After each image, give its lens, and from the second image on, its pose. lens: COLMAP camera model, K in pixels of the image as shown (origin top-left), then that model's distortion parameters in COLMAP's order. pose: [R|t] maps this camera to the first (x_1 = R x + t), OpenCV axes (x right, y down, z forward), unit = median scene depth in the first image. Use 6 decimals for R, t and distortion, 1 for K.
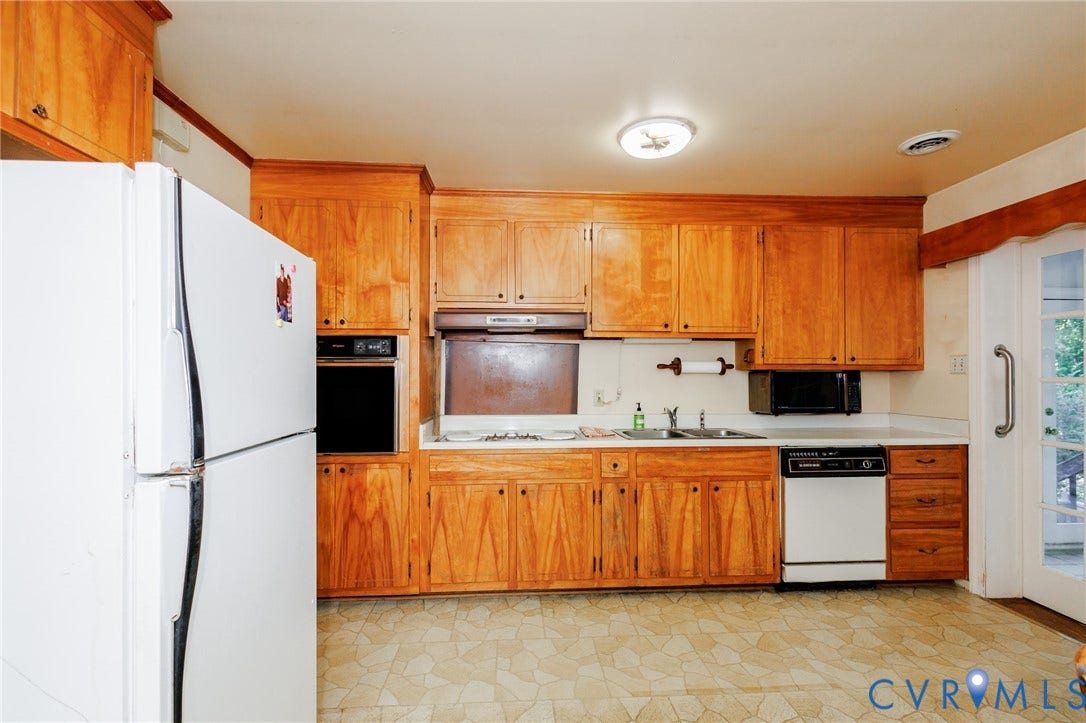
lens RADIAL K [[505.1, 0, 530.4], [0, 505.1, 369.3], [0, 0, 1]] dist [0.012732, -0.004501]
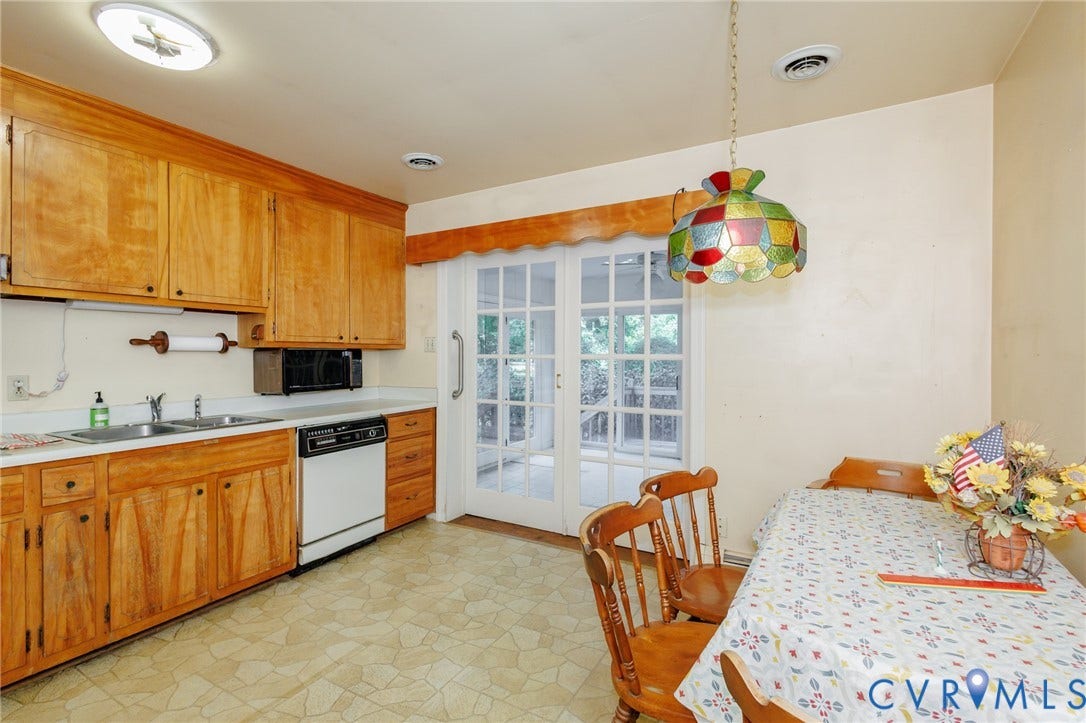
lens RADIAL K [[505.1, 0, 548.0], [0, 505.1, 356.5], [0, 0, 1]] dist [0.012732, -0.004501]
pose [[0.537200, -0.006402, 0.843430, -0.063728], [-0.008777, 0.999875, 0.013180, 0.000876], [-0.843409, -0.014482, 0.537077, 0.078395]]
